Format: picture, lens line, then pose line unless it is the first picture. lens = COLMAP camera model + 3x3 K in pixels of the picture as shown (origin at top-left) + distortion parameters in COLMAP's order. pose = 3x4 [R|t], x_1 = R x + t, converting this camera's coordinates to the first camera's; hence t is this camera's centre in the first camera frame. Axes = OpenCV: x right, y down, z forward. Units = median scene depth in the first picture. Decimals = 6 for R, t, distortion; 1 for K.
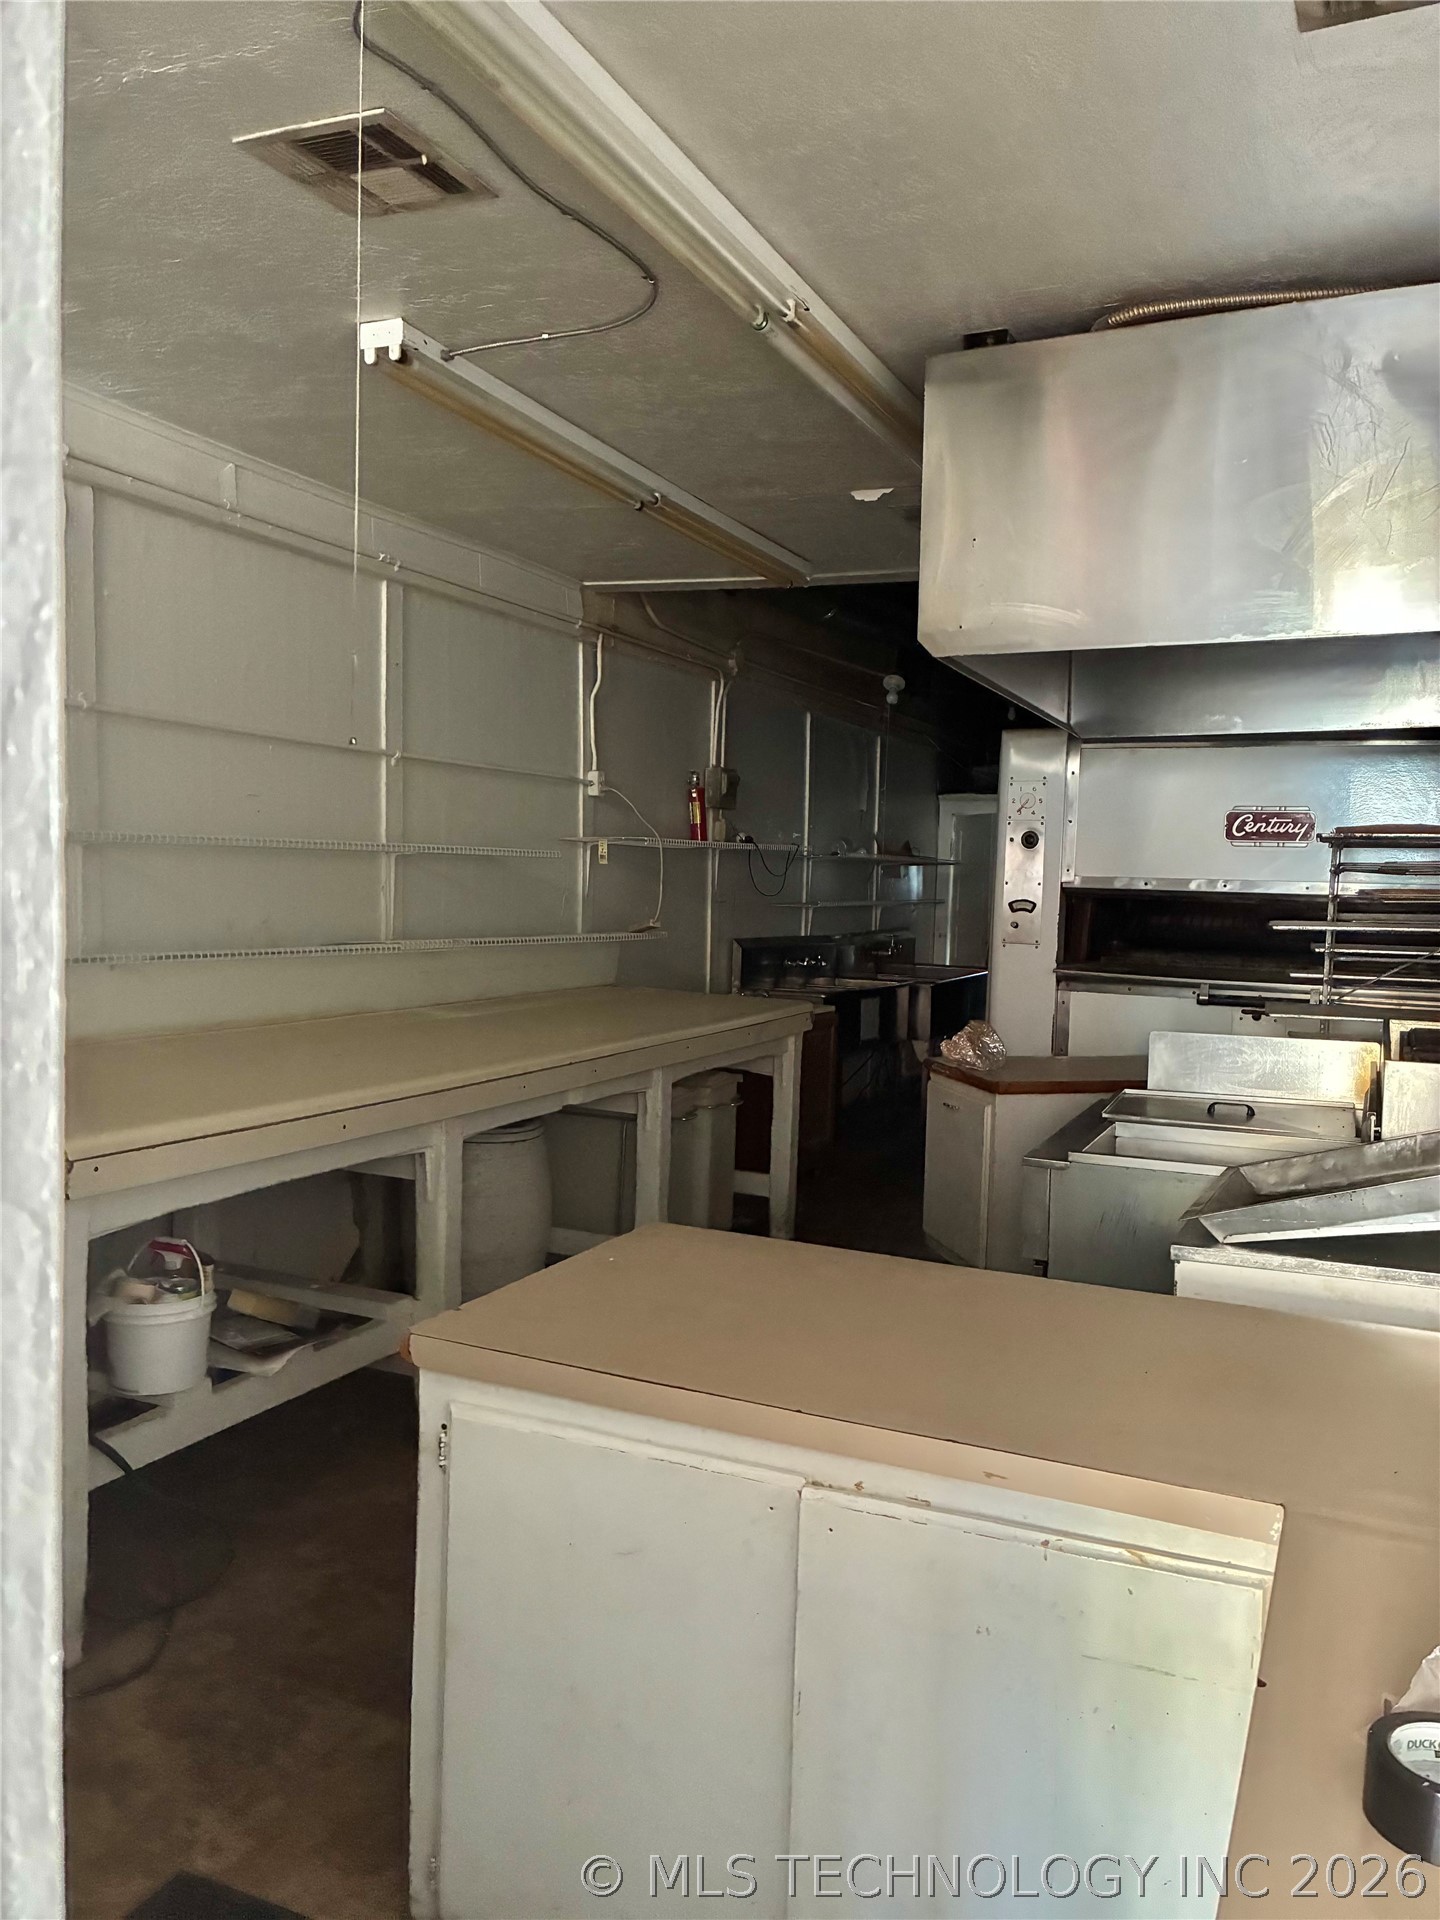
lens RADIAL K [[1455.9, 0, 697.7], [0, 1455.9, 972.3], [0, 0, 1]] dist [0.050856, -0.071234]
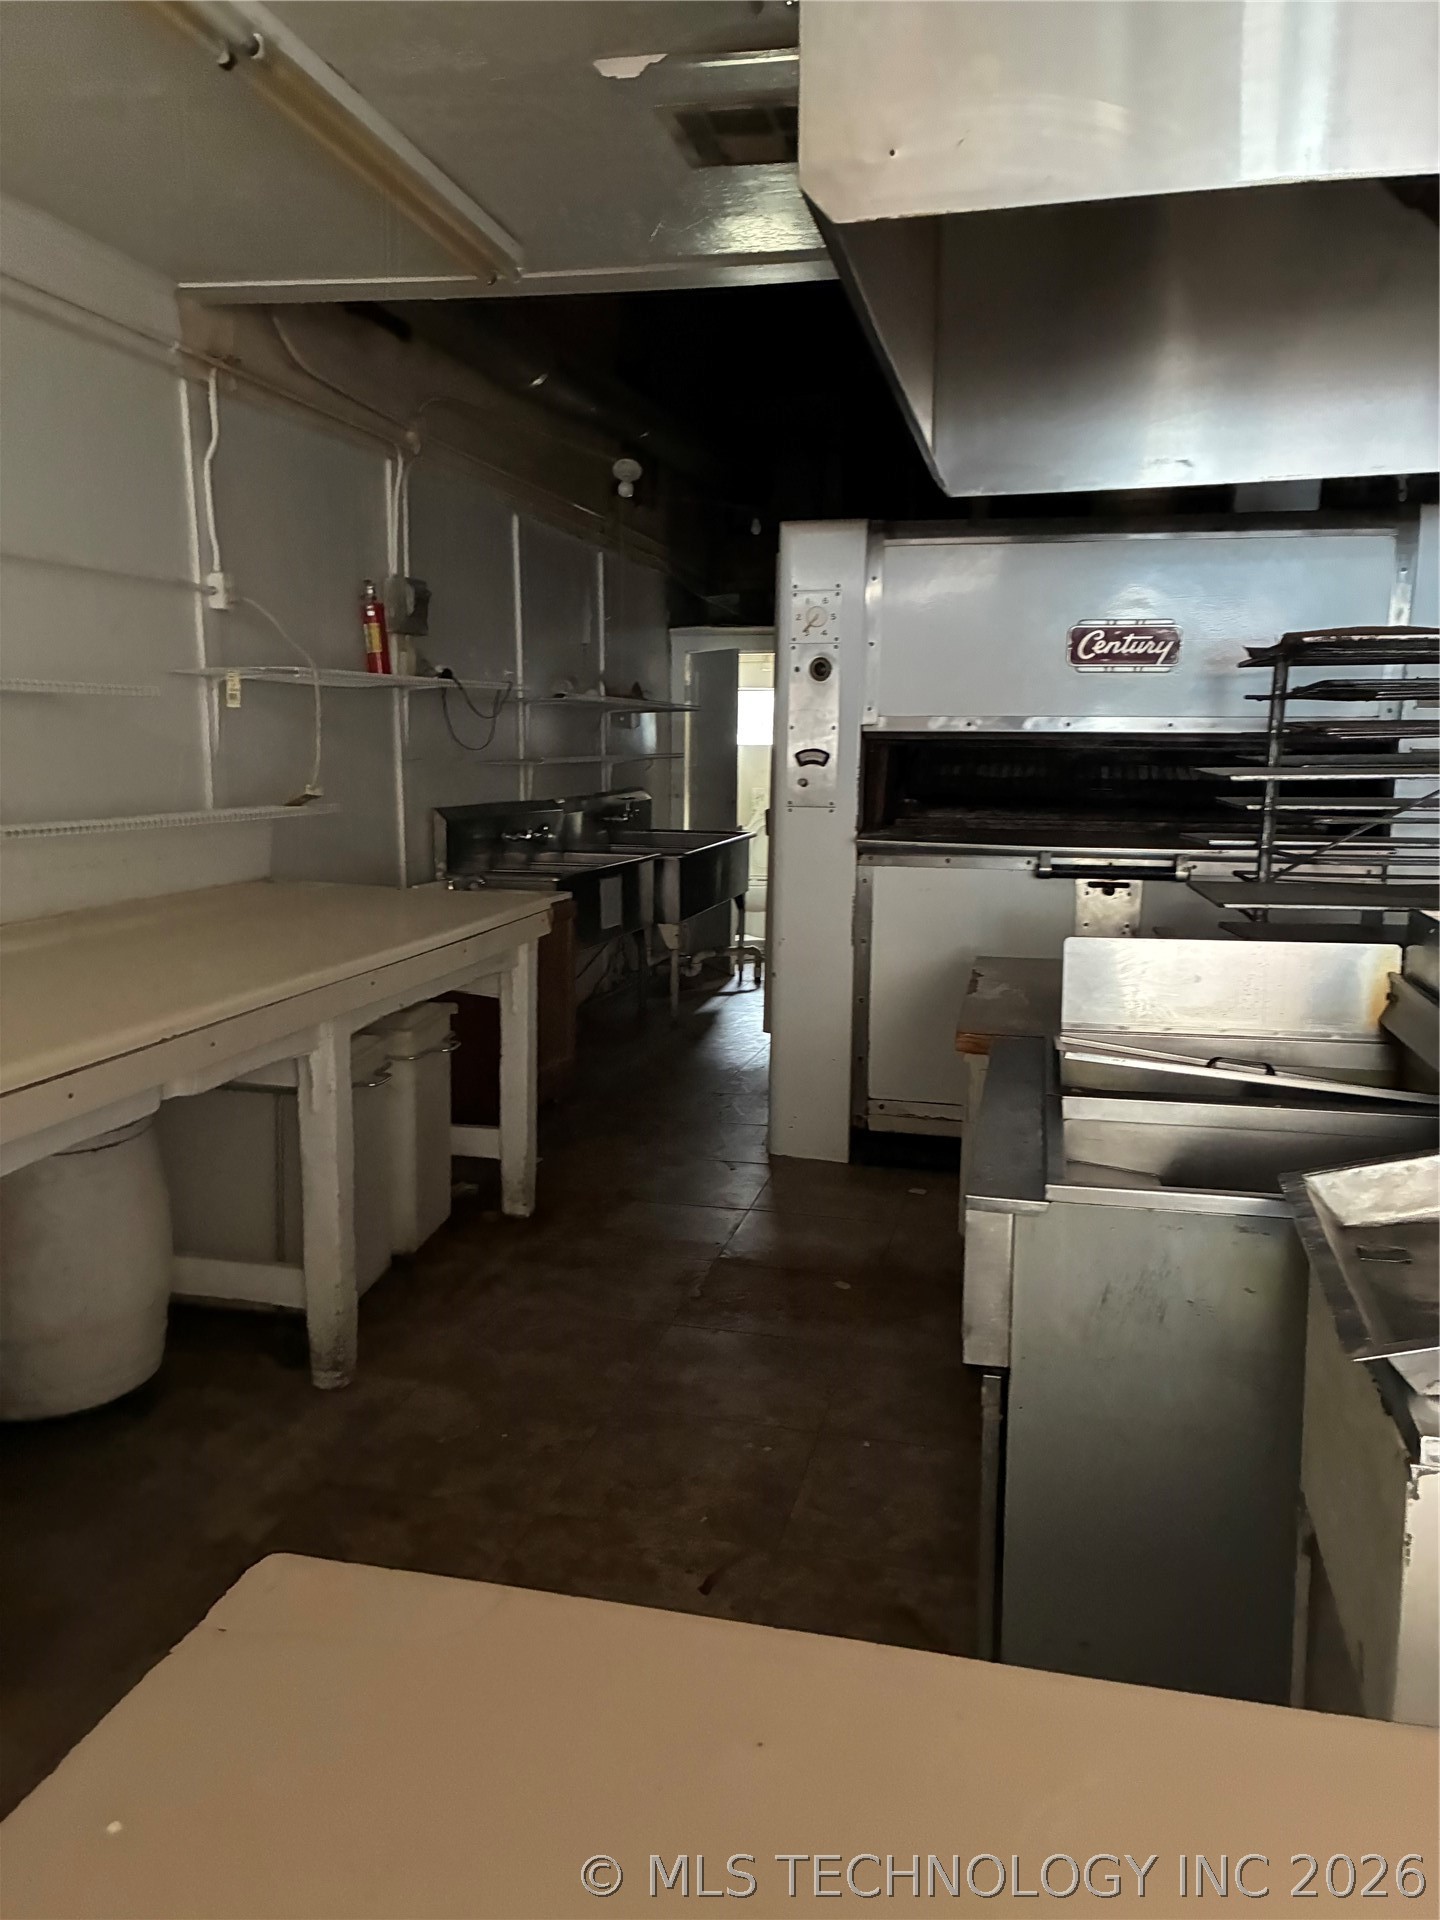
lens RADIAL K [[1455.9, 0, 697.7], [0, 1455.9, 972.3], [0, 0, 1]] dist [0.050856, -0.071234]
pose [[0.979270, -0.051037, 0.196025, 0.006639], [0.031831, 0.994487, 0.099912, -0.011430], [-0.200043, -0.091602, 0.975496, 0.256250]]
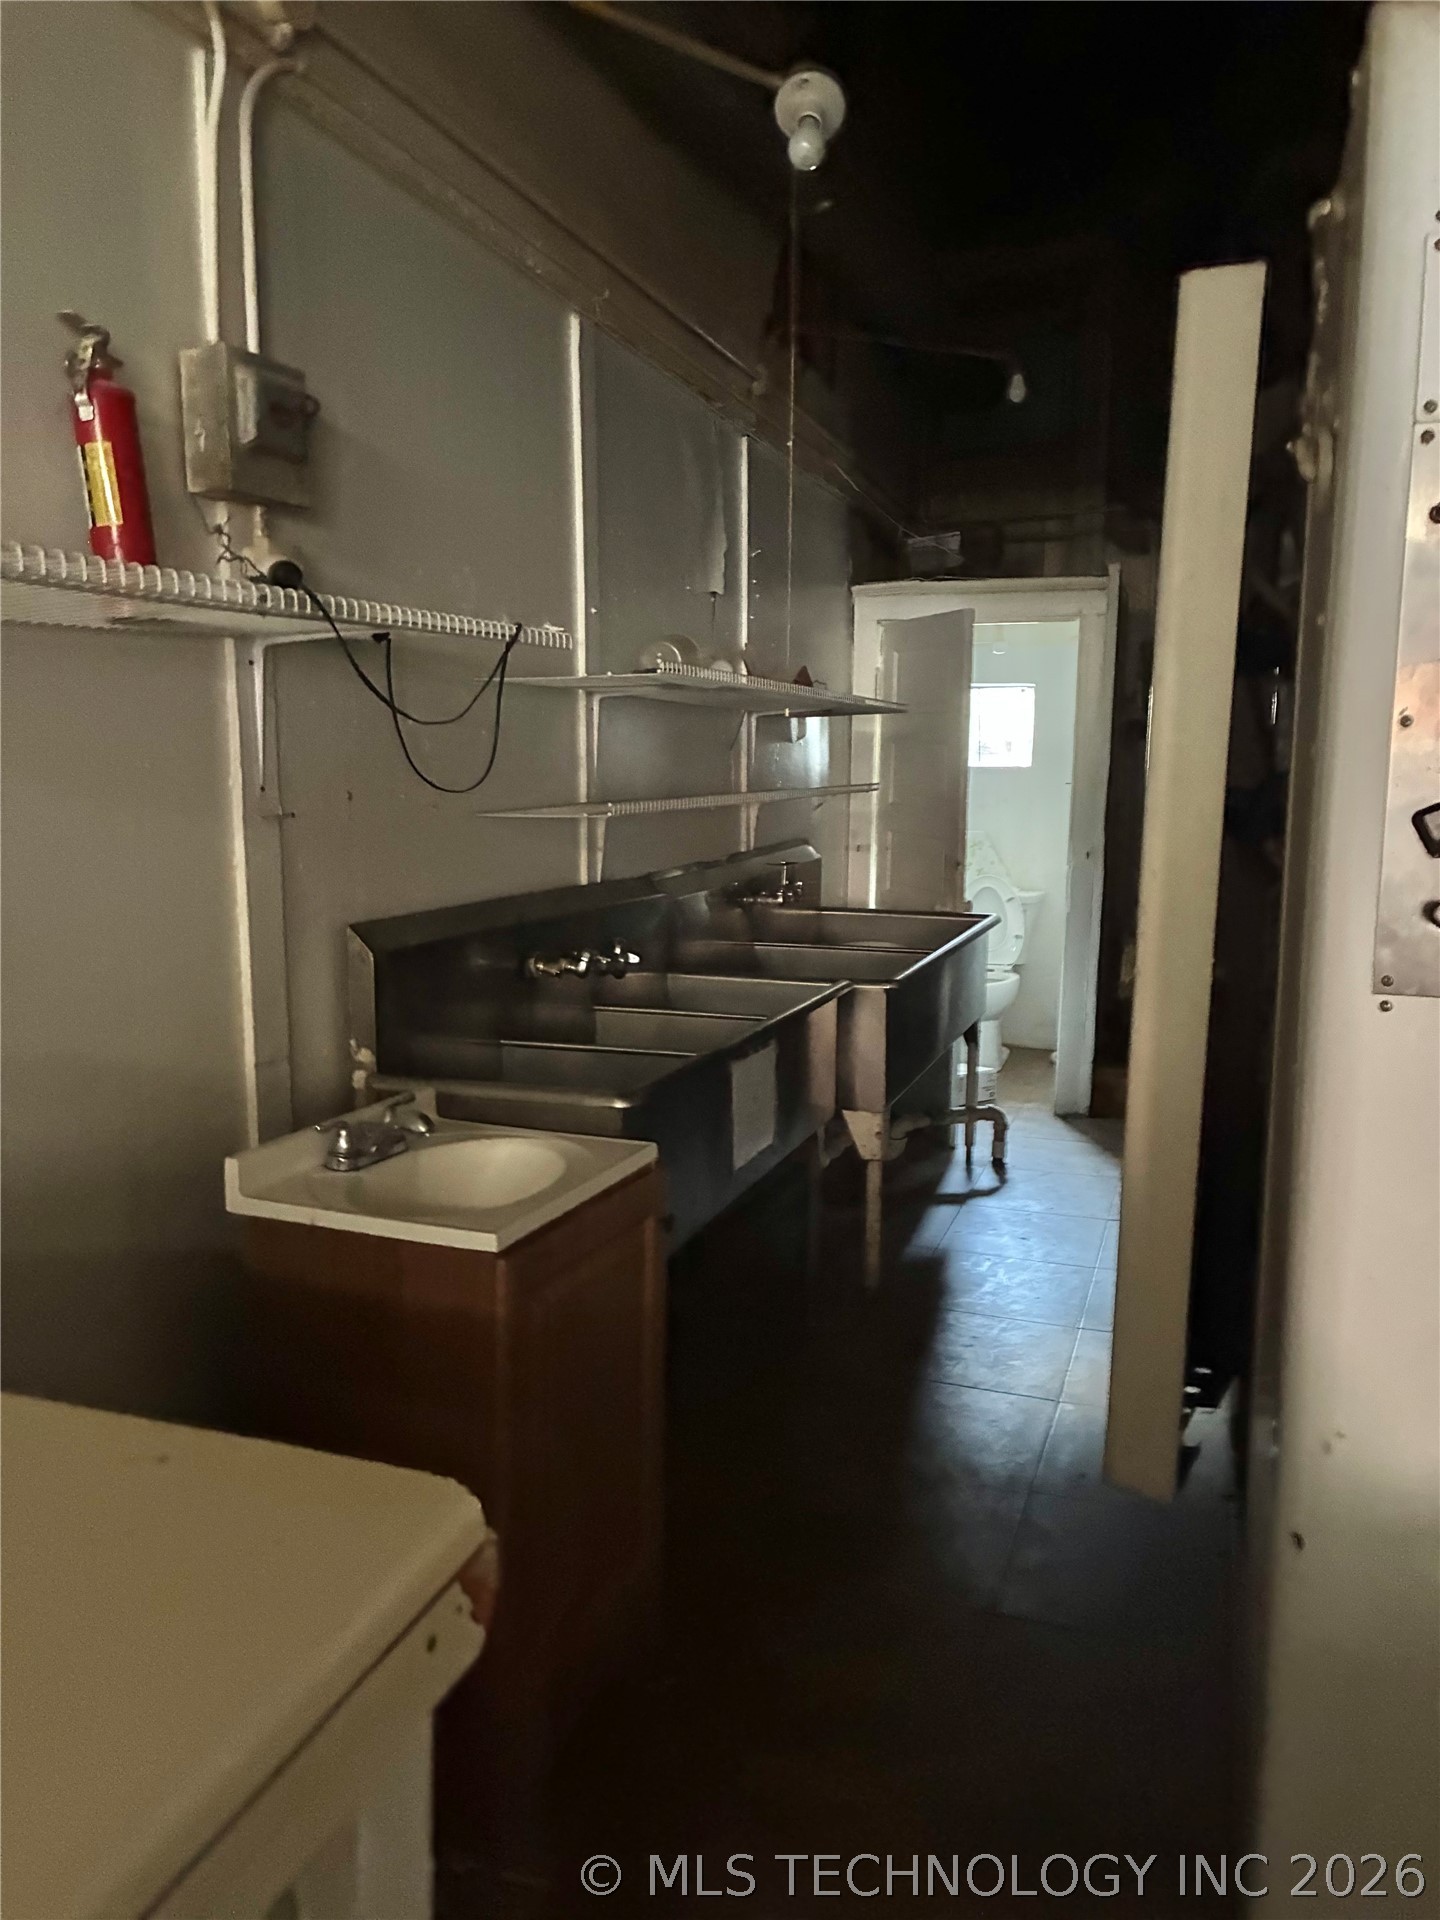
lens RADIAL K [[1467.8, 0, 707.6], [0, 1467.8, 964.4], [0, 0, 1]] dist [0.036906, -0.011252]
pose [[0.993221, -0.038073, 0.109827, 0.084484], [0.029556, 0.996503, 0.078155, -0.046330], [-0.112418, -0.074379, 0.990873, 0.806557]]
